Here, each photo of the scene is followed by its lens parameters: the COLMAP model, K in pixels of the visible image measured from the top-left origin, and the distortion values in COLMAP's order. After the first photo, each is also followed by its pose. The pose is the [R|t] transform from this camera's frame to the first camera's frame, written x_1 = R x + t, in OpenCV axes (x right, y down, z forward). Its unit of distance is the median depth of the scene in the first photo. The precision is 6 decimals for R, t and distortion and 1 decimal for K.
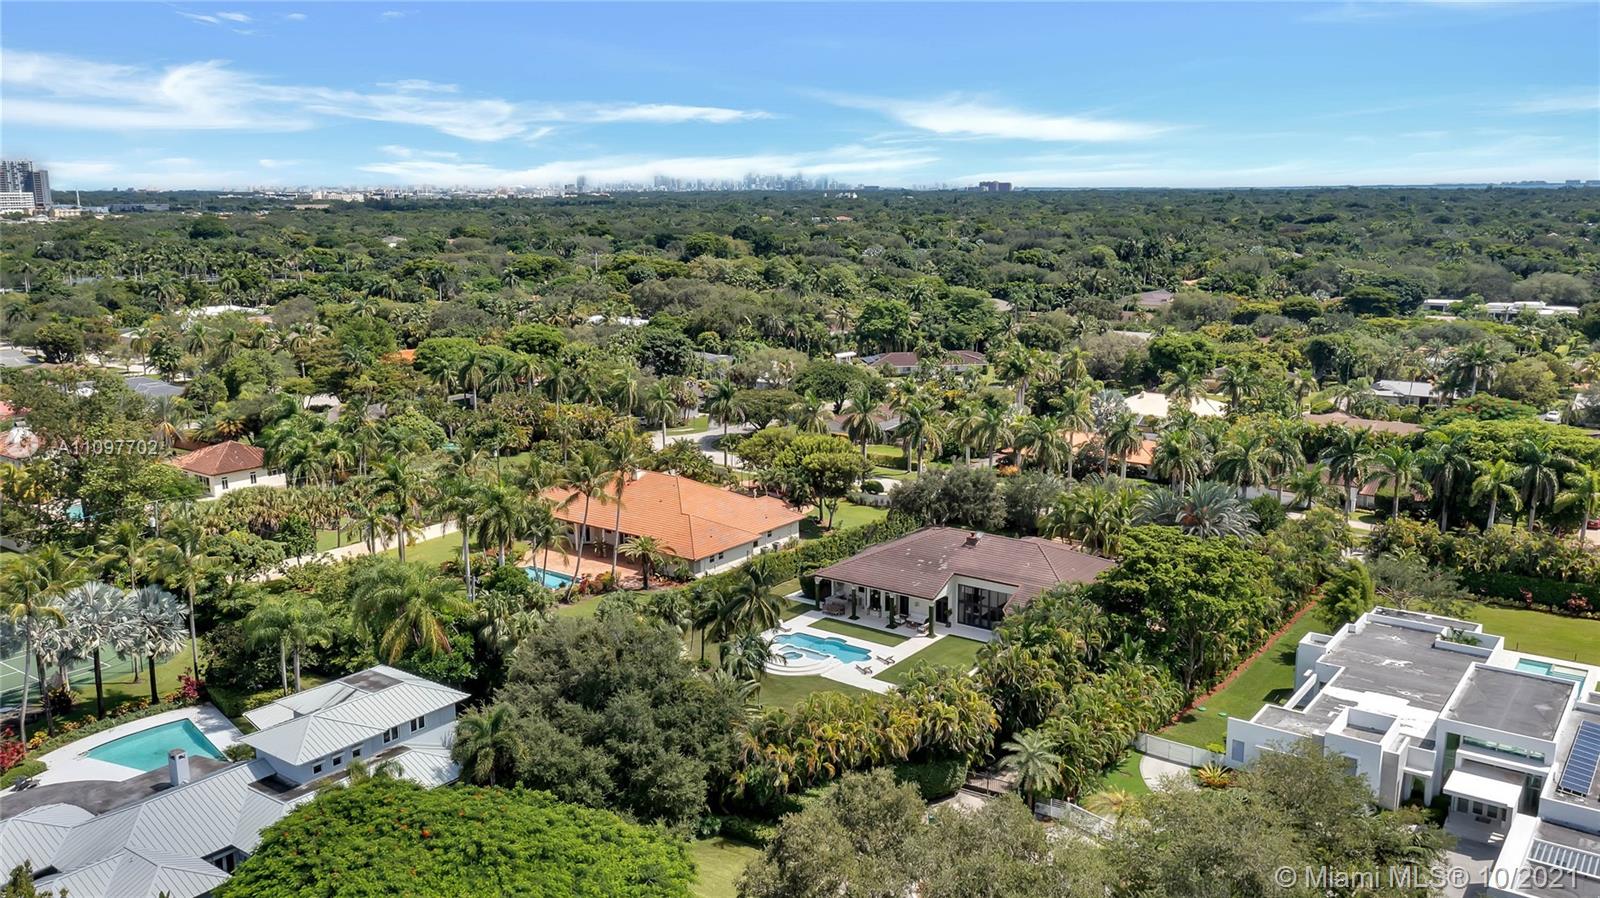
lens RADIAL K [[1290.0, 0, 800.0], [0, 1290.0, 449.0], [0, 0, 1]] dist [0.043690, 0.006767]
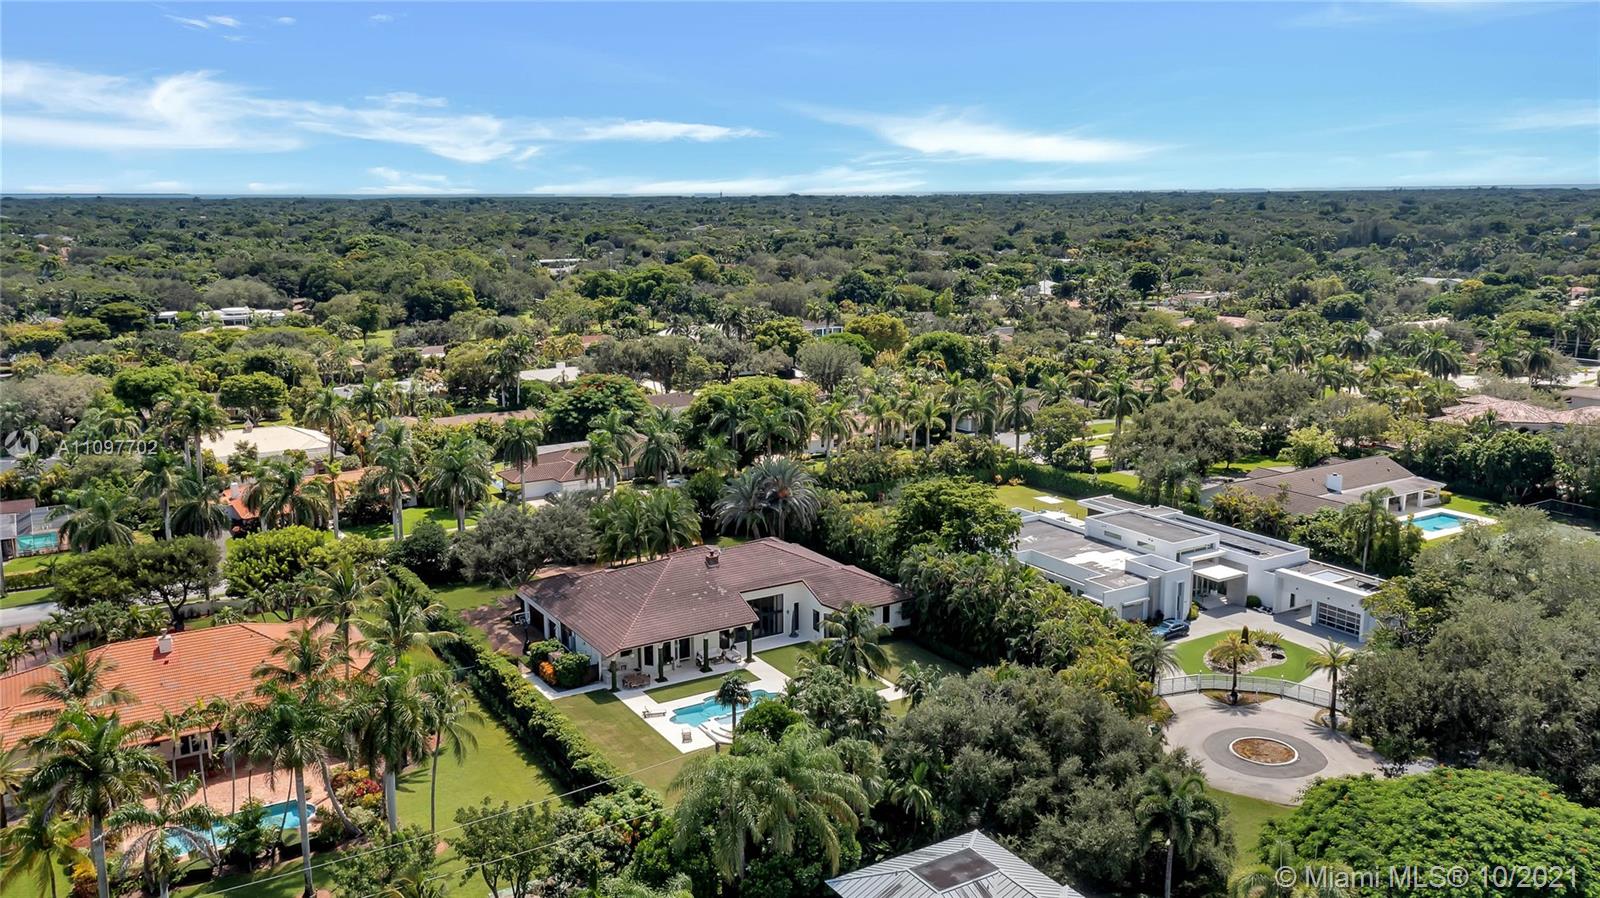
lens RADIAL K [[1290.0, 0, 800.0], [0, 1290.0, 449.0], [0, 0, 1]] dist [0.043690, 0.006767]
pose [[0.367889, -0.178965, 0.912485, -0.560873], [0.187894, 0.975369, 0.115545, -0.086482], [-0.910689, 0.128943, 0.392454, 0.432019]]
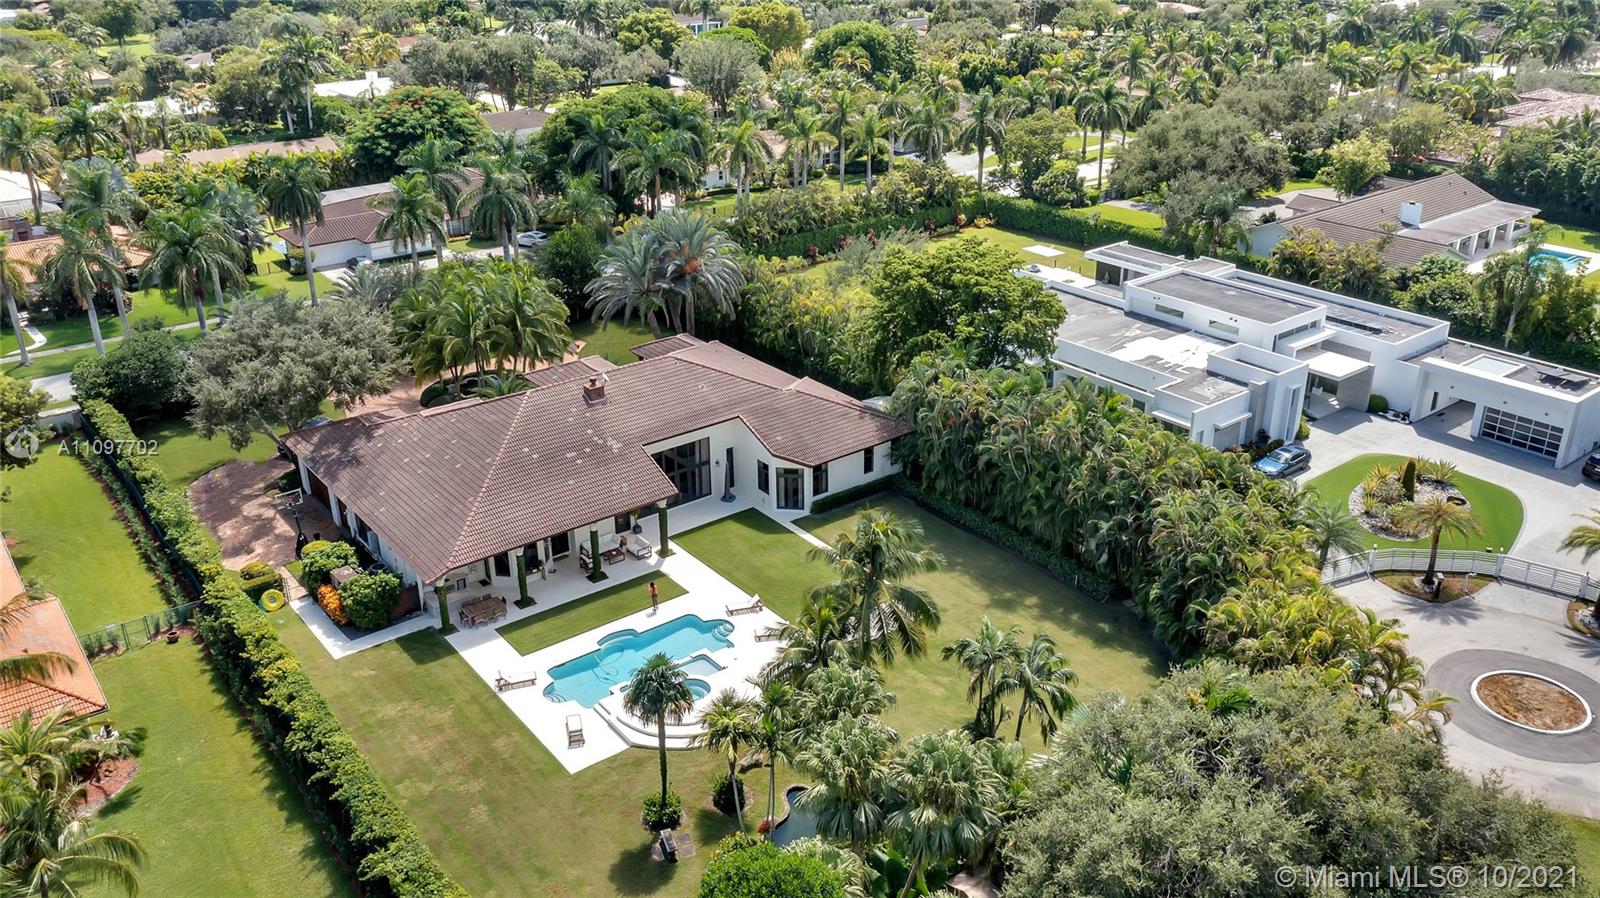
lens RADIAL K [[1273.1, 0, 805.8], [0, 1273.1, 443.3], [0, 0, 1]] dist [0.016271, 0.013055]
pose [[0.259263, -0.388880, 0.884056, -0.298766], [0.199636, 0.917165, 0.344897, -0.073425], [-0.944949, 0.087071, 0.315421, 0.566472]]
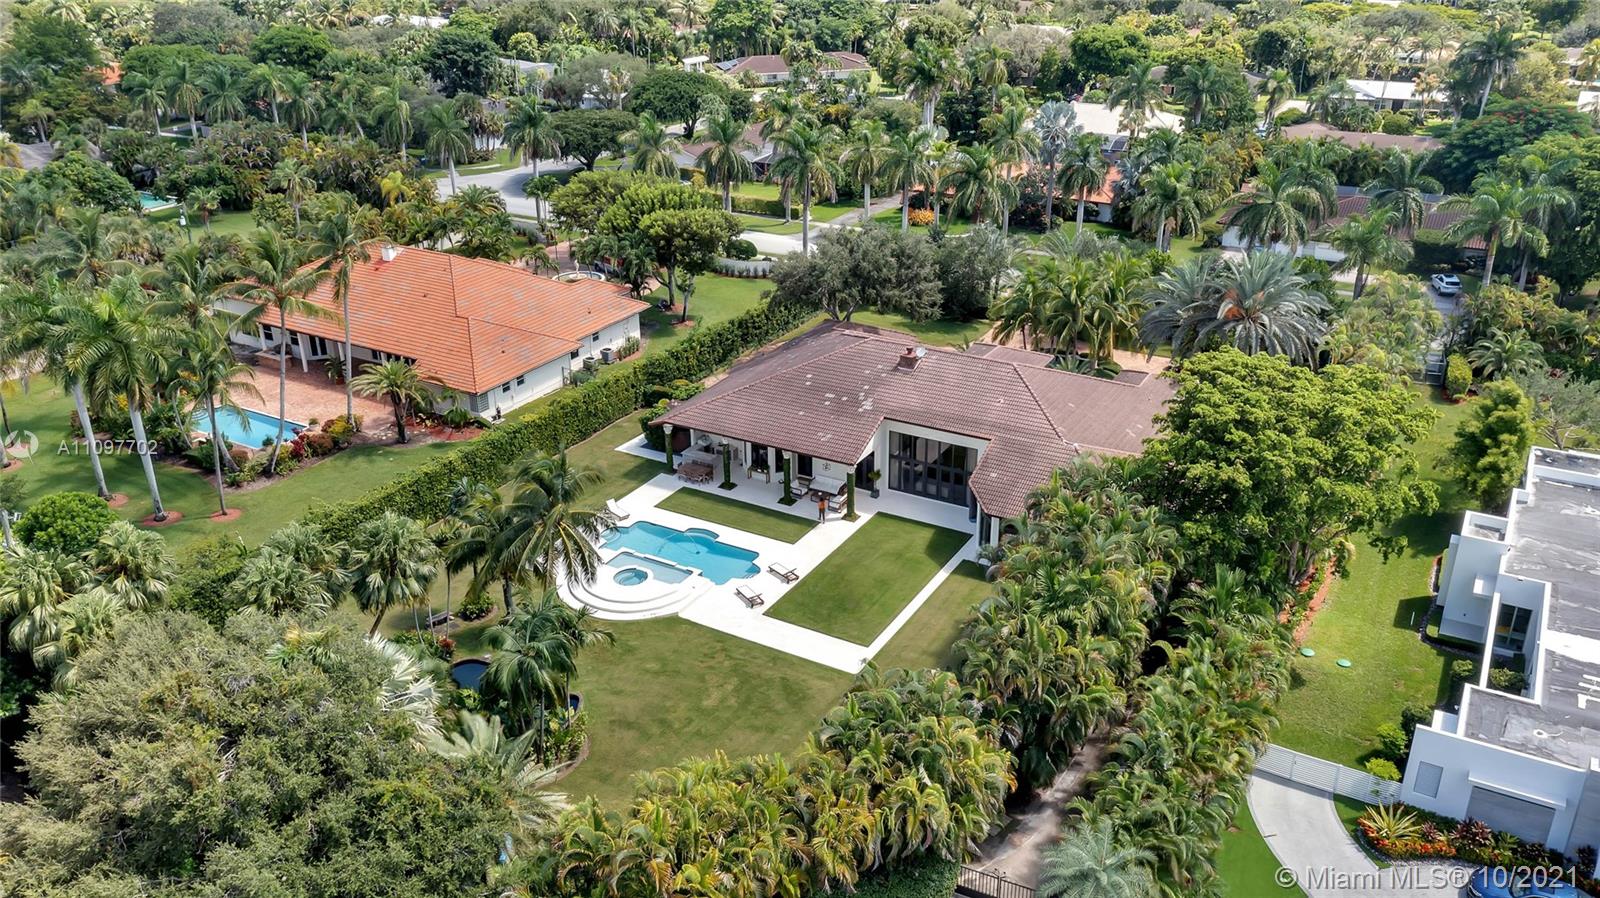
lens RADIAL K [[1273.1, 0, 805.8], [0, 1273.1, 443.3], [0, 0, 1]] dist [0.016271, 0.013055]
pose [[0.992931, -0.051027, 0.107167, 0.010825], [0.026495, 0.975378, 0.218943, -0.021971], [-0.115701, -0.214556, 0.969835, 0.306176]]
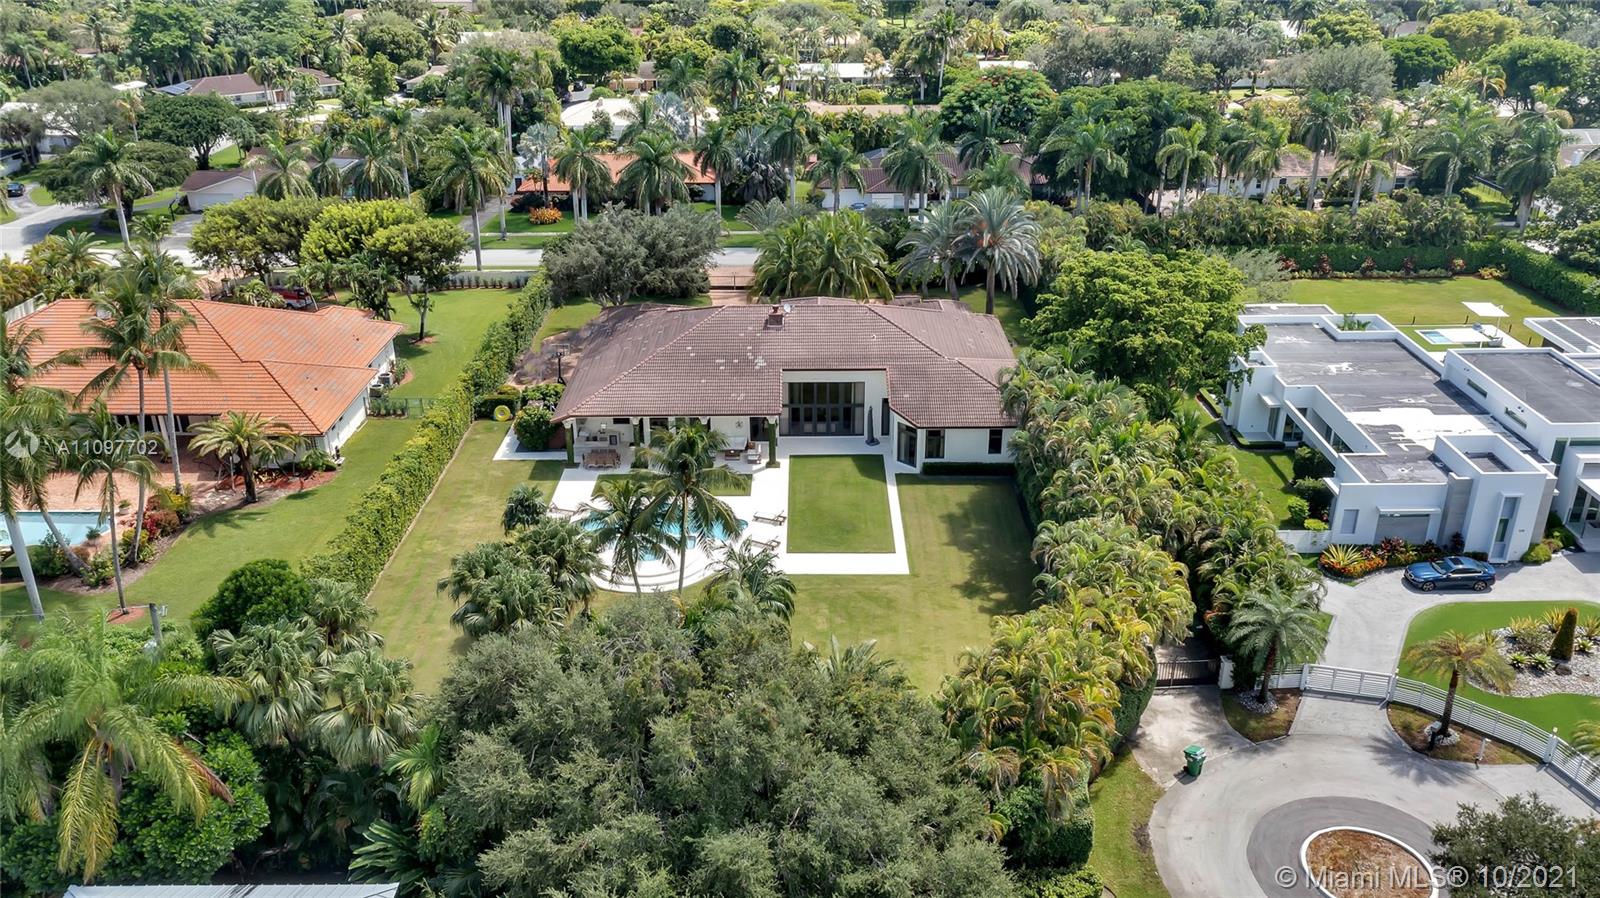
lens RADIAL K [[1286.0, 0, 792.6], [0, 1286.0, 425.1], [0, 0, 1]] dist [0.025725, 0.004138]
pose [[0.800875, -0.232370, 0.551908, -0.204625], [0.119573, 0.965136, 0.232839, -0.027406], [-0.586771, -0.120481, 0.800739, 0.336733]]
